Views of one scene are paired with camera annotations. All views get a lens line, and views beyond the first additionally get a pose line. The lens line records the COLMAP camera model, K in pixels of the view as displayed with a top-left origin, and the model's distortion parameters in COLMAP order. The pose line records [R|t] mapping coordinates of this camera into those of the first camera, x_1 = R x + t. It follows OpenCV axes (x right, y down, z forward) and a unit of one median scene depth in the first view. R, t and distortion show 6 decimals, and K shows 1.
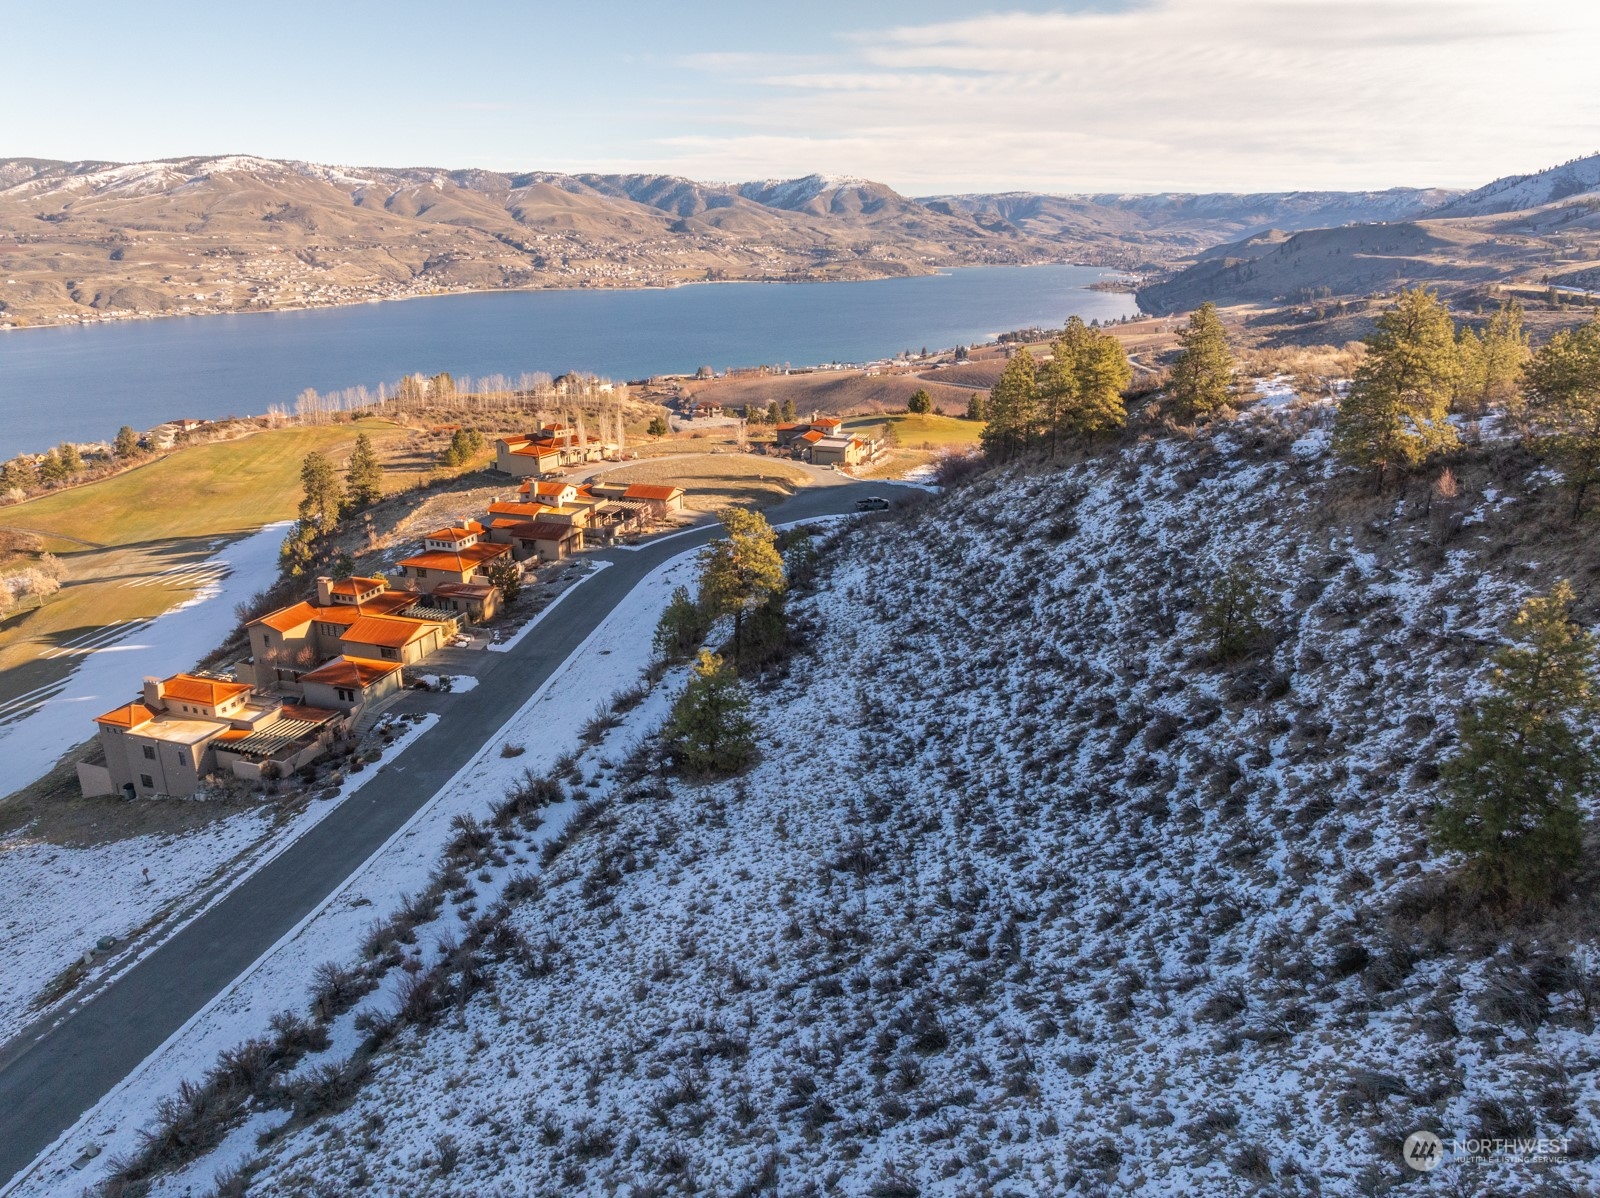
lens RADIAL K [[1130.0, 0, 800.0], [0, 1130.0, 599.0], [0, 0, 1]] dist [-0.033654, -0.004796]
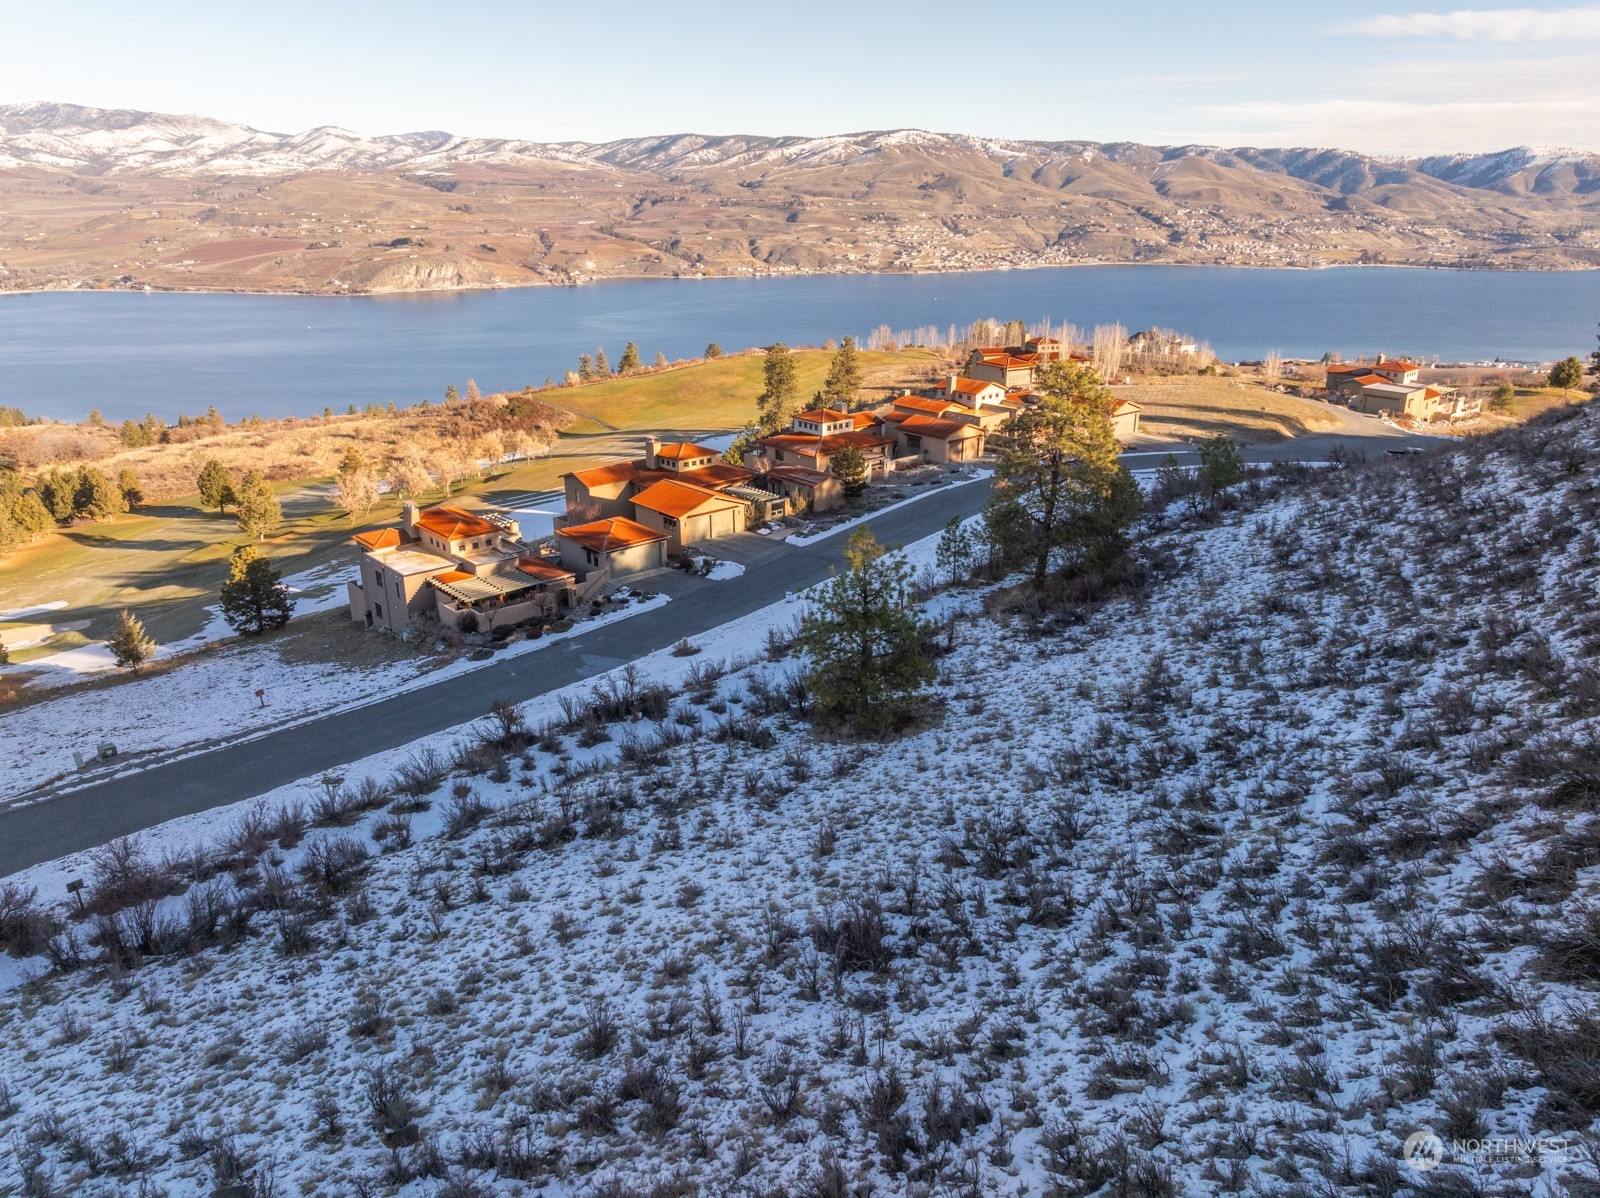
lens RADIAL K [[1133.4, 0, 800.0], [0, 1133.4, 599.0], [0, 0, 1]] dist [-0.054323, 0.027494]
pose [[0.861884, 0.172748, -0.476774, 0.091437], [-0.163700, 0.984633, 0.060830, 0.025807], [0.479956, 0.025619, 0.876918, 0.221918]]
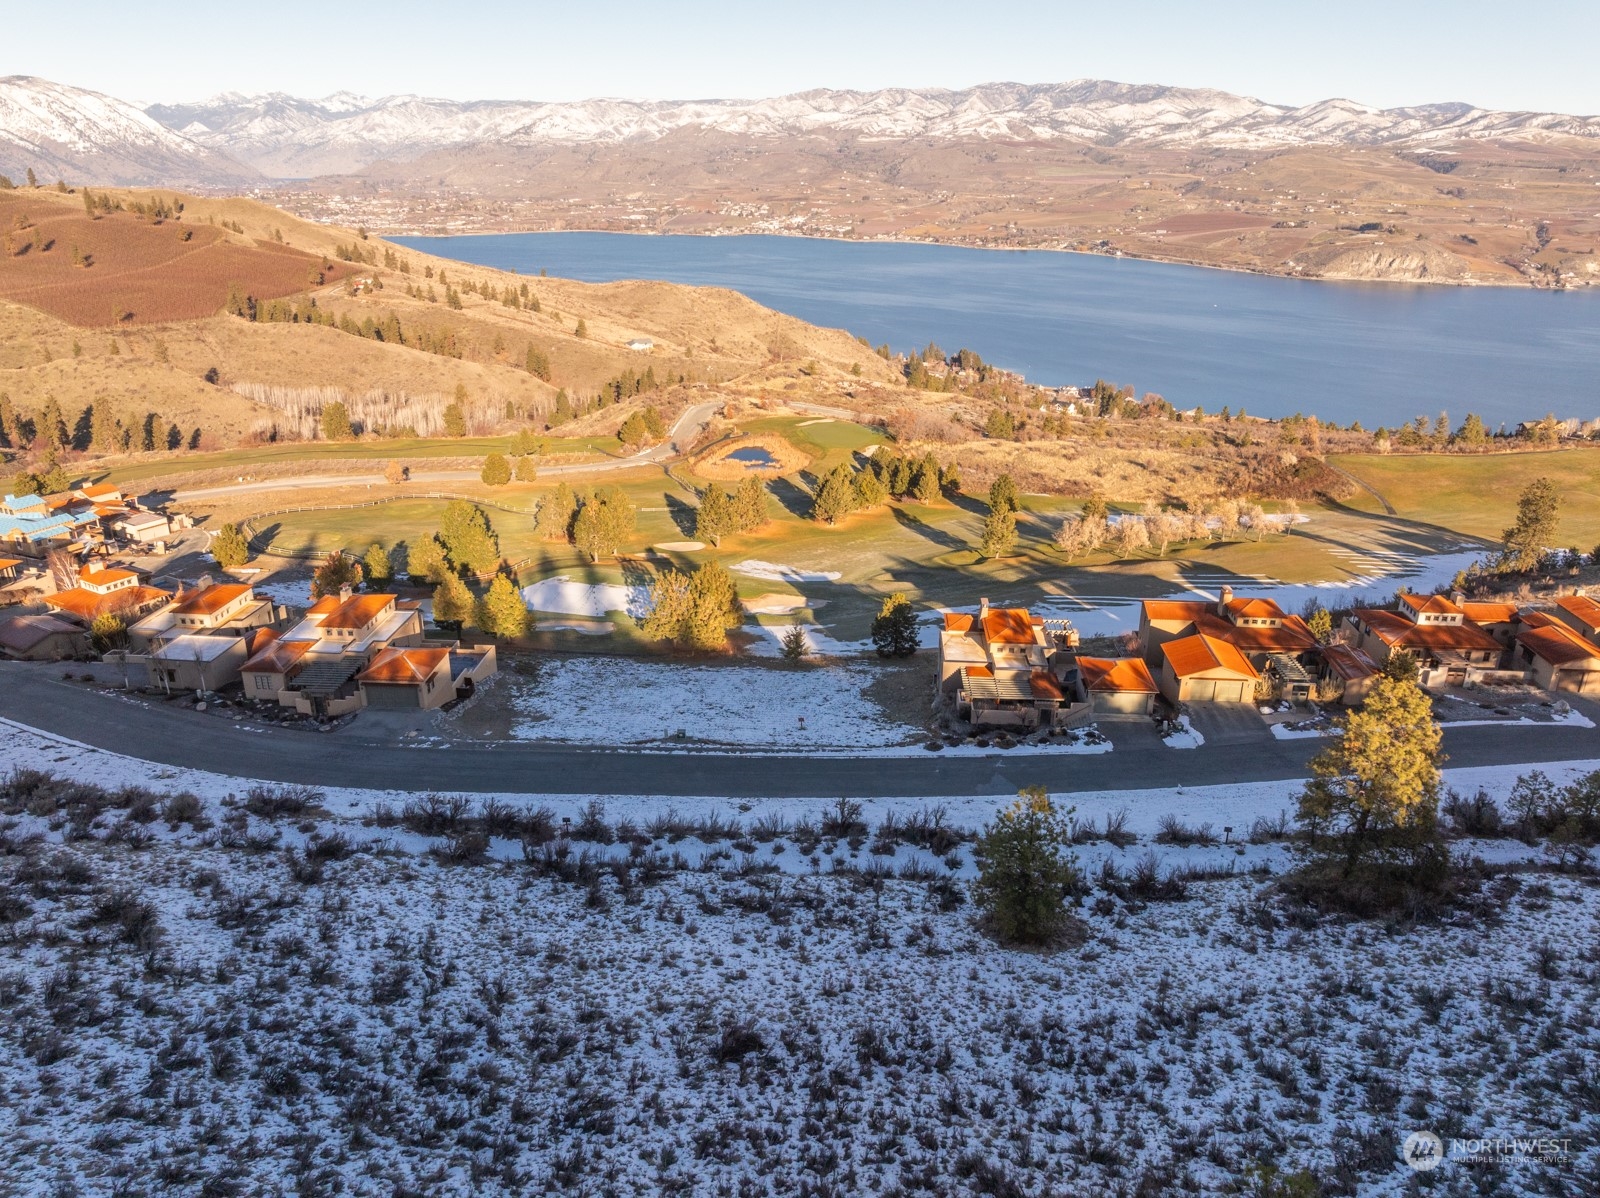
lens RADIAL K [[1127.6, 0, 800.0], [0, 1127.6, 599.0], [0, 0, 1]] dist [-0.042593, 0.011604]
pose [[0.246730, 0.355756, -0.901422, 0.269401], [-0.319638, 0.908000, 0.270864, -0.117653], [0.914853, 0.221299, 0.337744, 0.272039]]
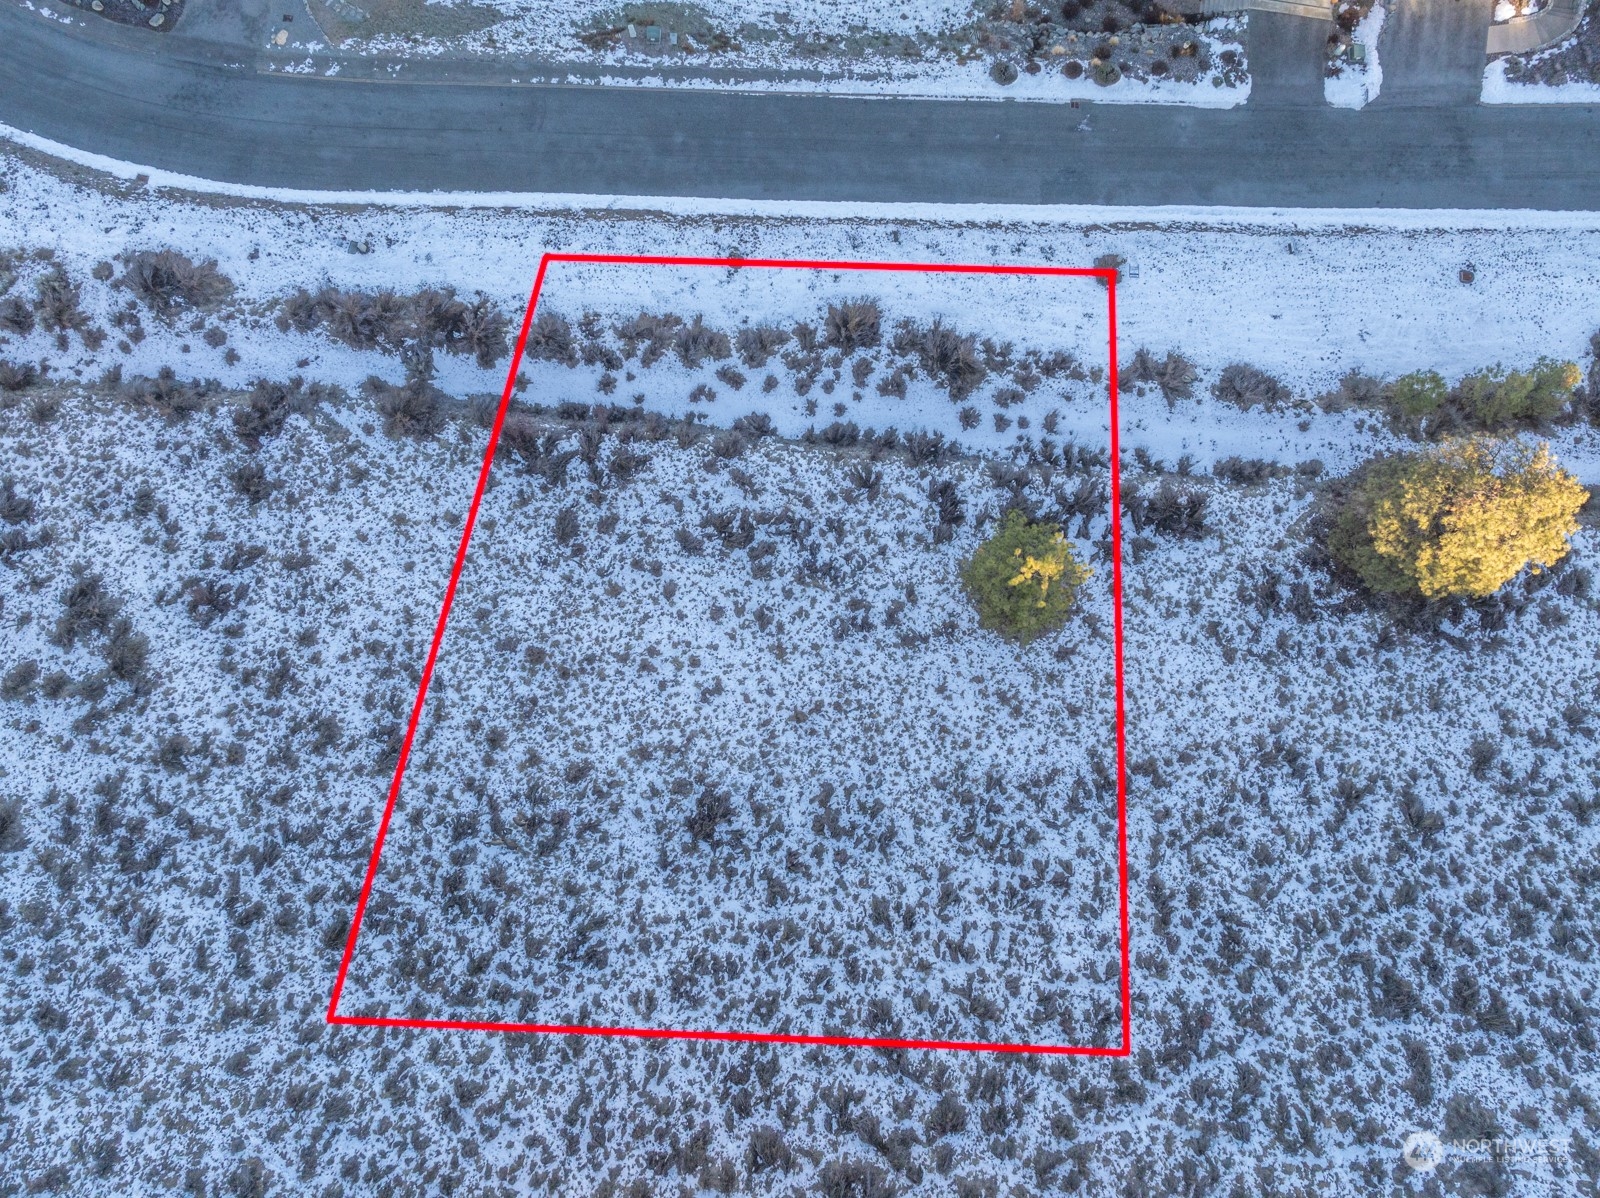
lens RADIAL K [[1130.0, 0, 800.0], [0, 1130.0, 599.0], [0, 0, 1]] dist [-0.033654, -0.004796]
pose [[0.180759, 0.983173, -0.026404, -0.035368], [-0.324203, 0.084908, 0.942169, -0.273676], [0.928557, -0.161745, 0.334095, 0.308190]]
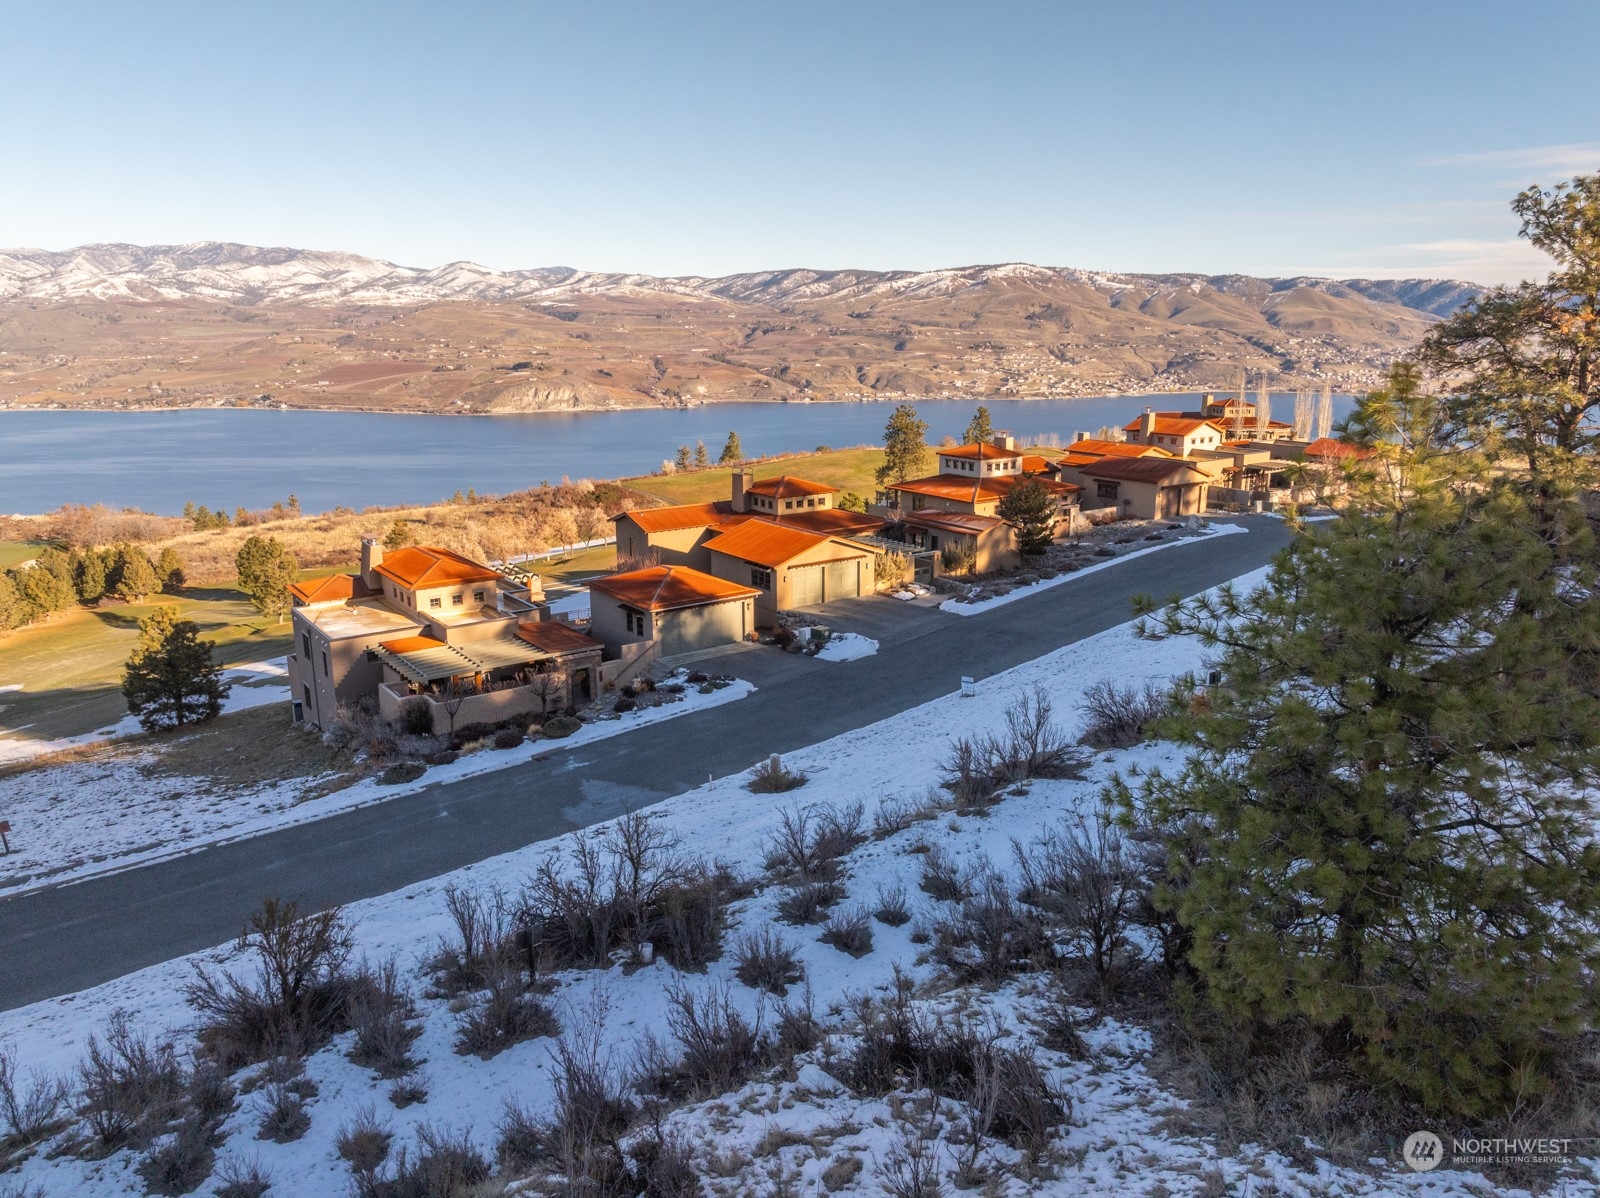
lens RADIAL K [[1130.0, 0, 800.0], [0, 1130.0, 599.0], [0, 0, 1]] dist [-0.033654, -0.004796]
pose [[0.811710, 0.137918, -0.567544, -0.028242], [-0.188062, 0.981686, -0.030412, 0.050462], [0.552956, 0.131420, 0.822781, 0.402191]]
